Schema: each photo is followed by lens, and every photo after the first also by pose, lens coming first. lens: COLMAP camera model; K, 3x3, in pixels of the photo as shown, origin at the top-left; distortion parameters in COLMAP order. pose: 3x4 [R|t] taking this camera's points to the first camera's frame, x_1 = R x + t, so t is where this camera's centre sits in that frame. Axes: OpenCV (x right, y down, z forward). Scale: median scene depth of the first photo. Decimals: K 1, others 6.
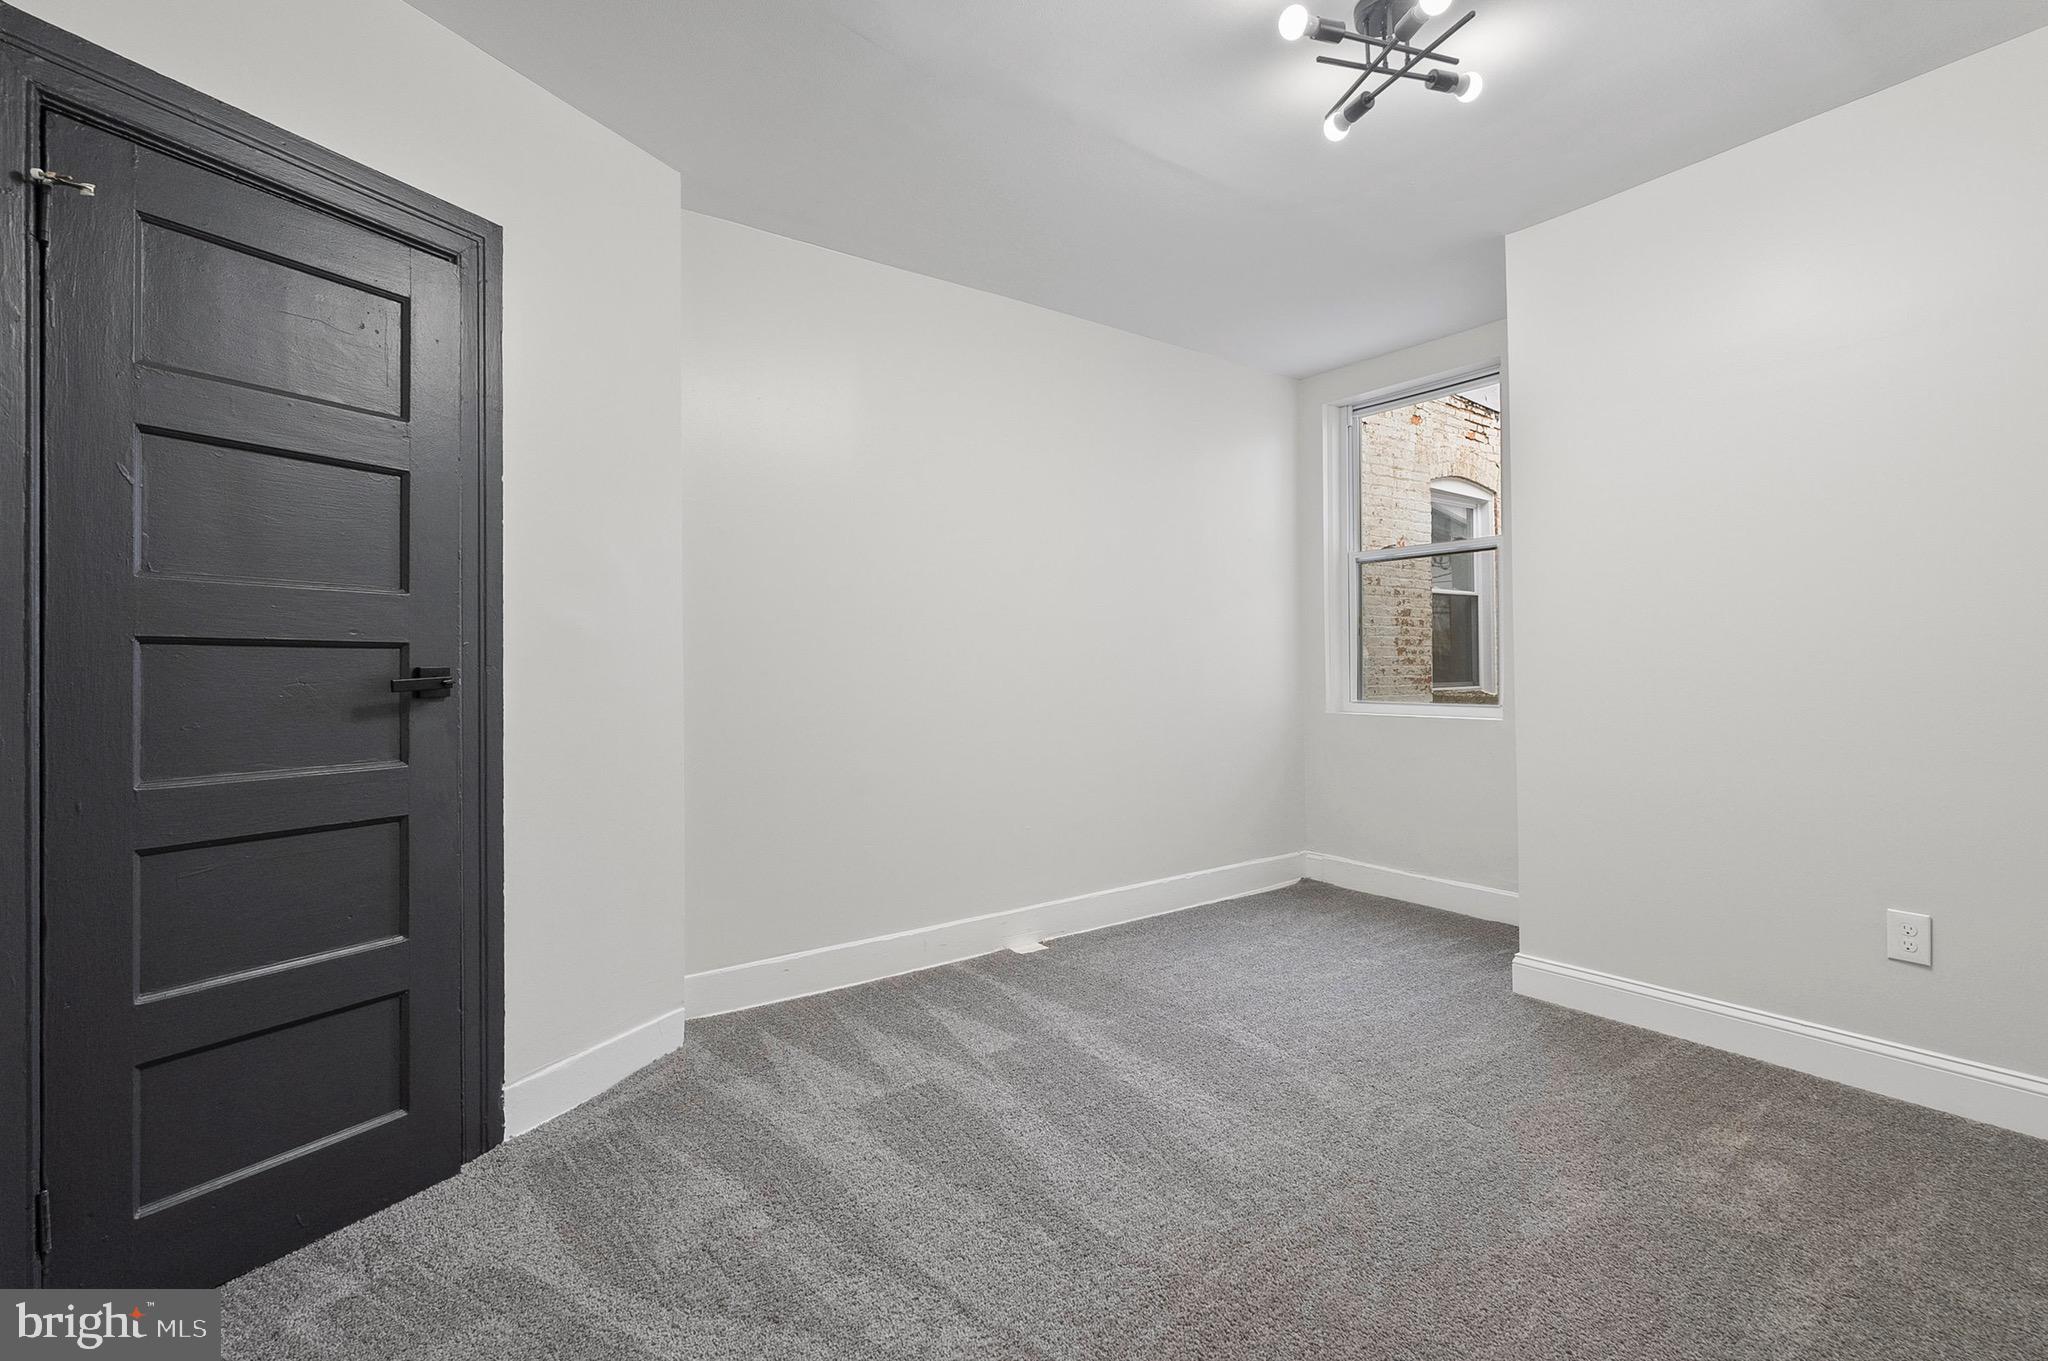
lens RADIAL K [[965.9, 0, 1024.0], [0, 965.9, 654.8], [0, 0, 1]] dist [0.000584, 0.000608]
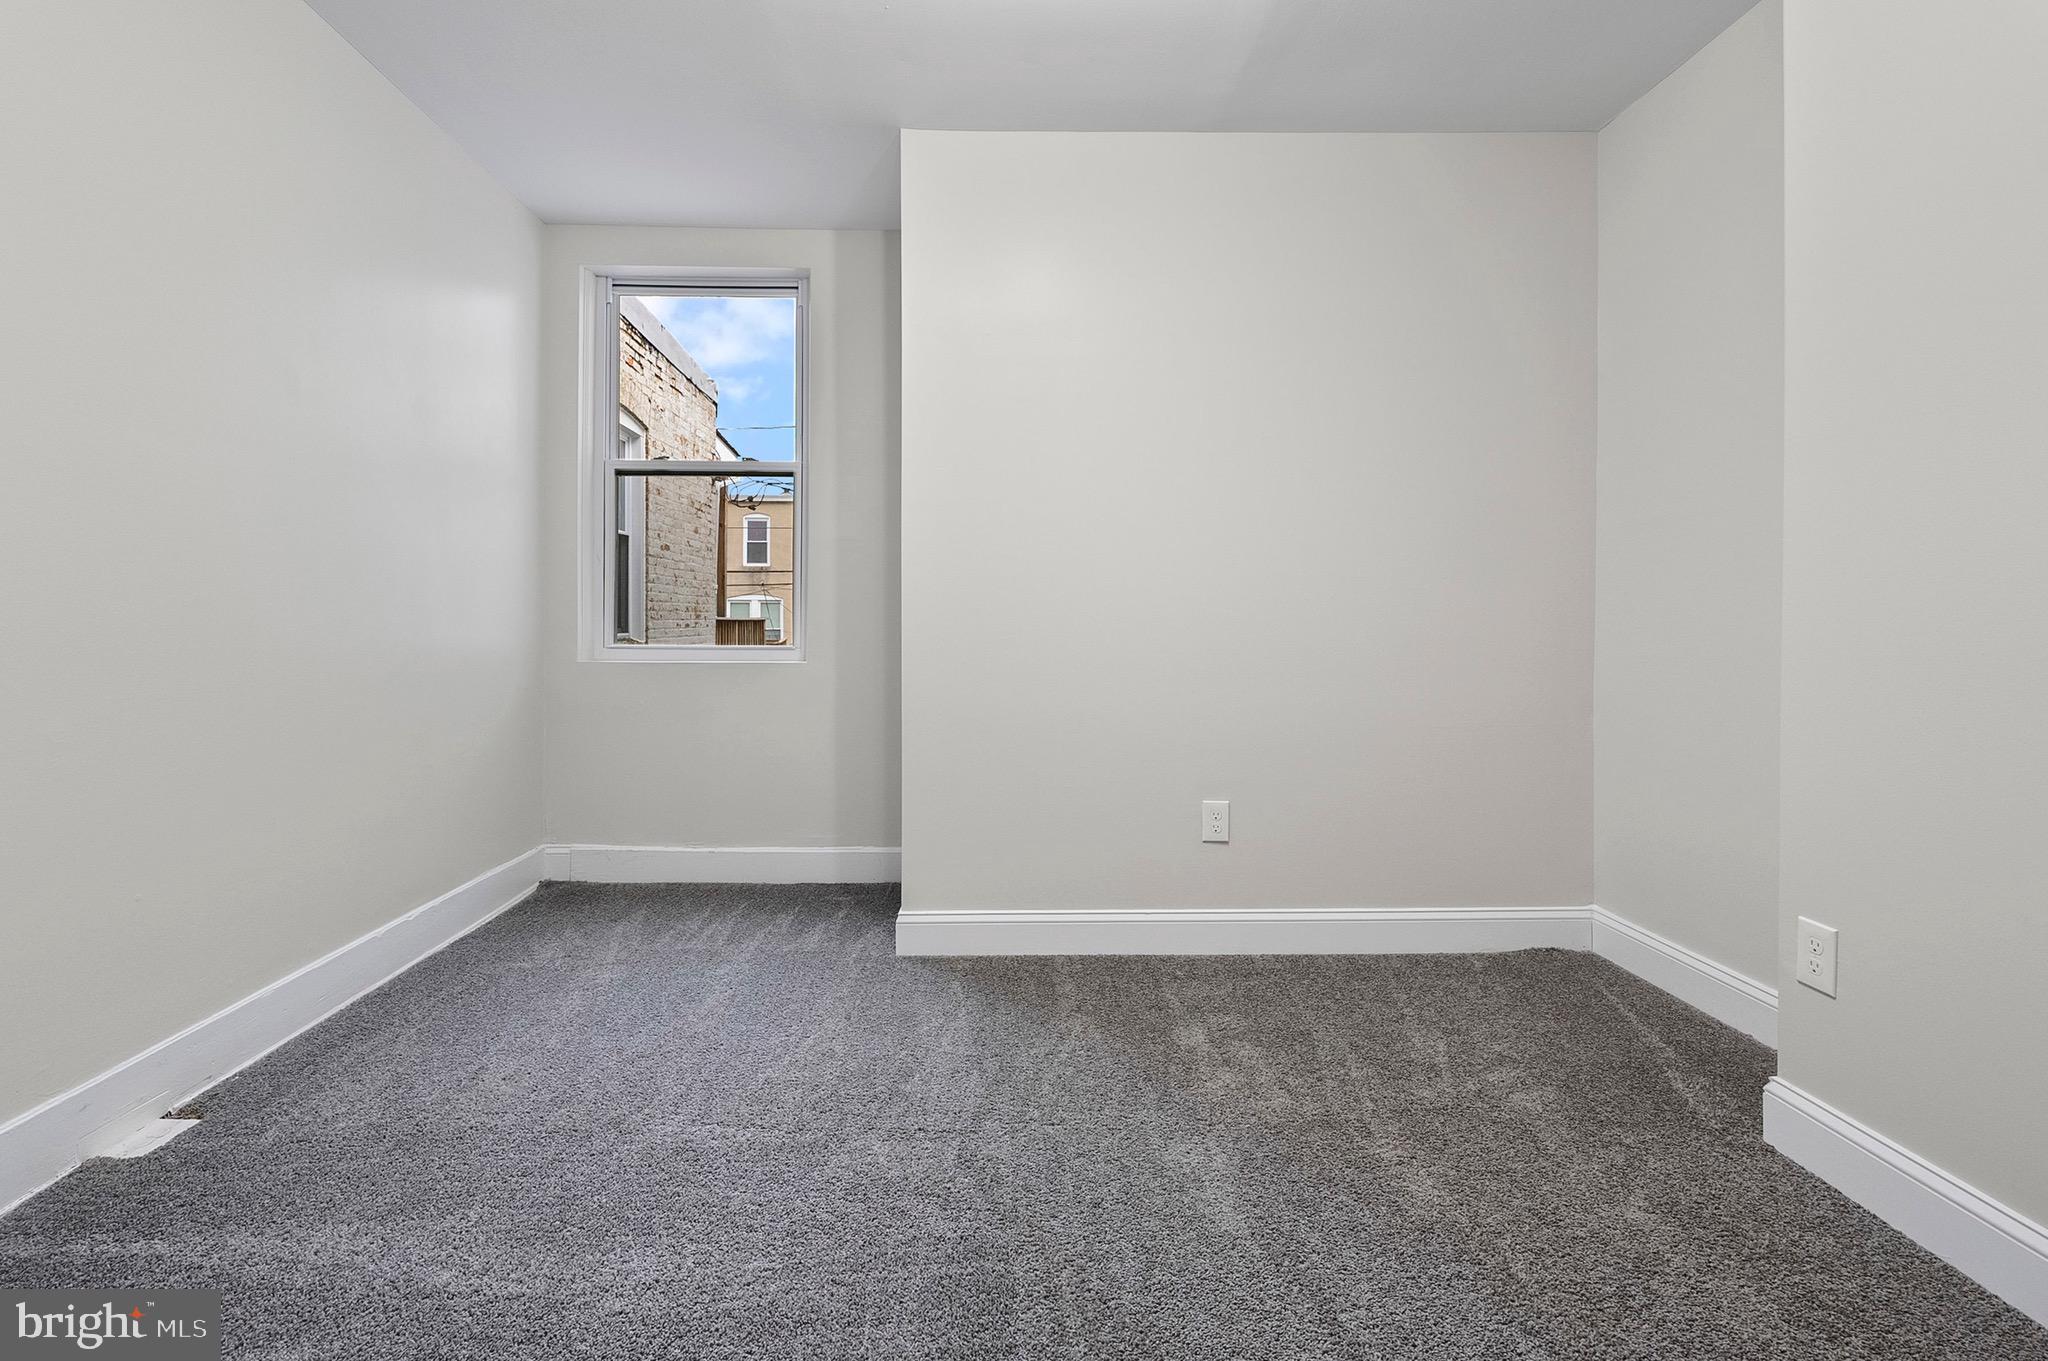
lens RADIAL K [[956.2, 0, 1018.7], [0, 956.2, 607.0], [0, 0, 1]] dist [-0.001172, 0.000074]
pose [[0.550013, 0.026299, 0.834742, -0.165731], [-0.020139, 0.999631, -0.018224, 0.029980], [-0.834913, -0.006788, 0.550340, 0.354863]]
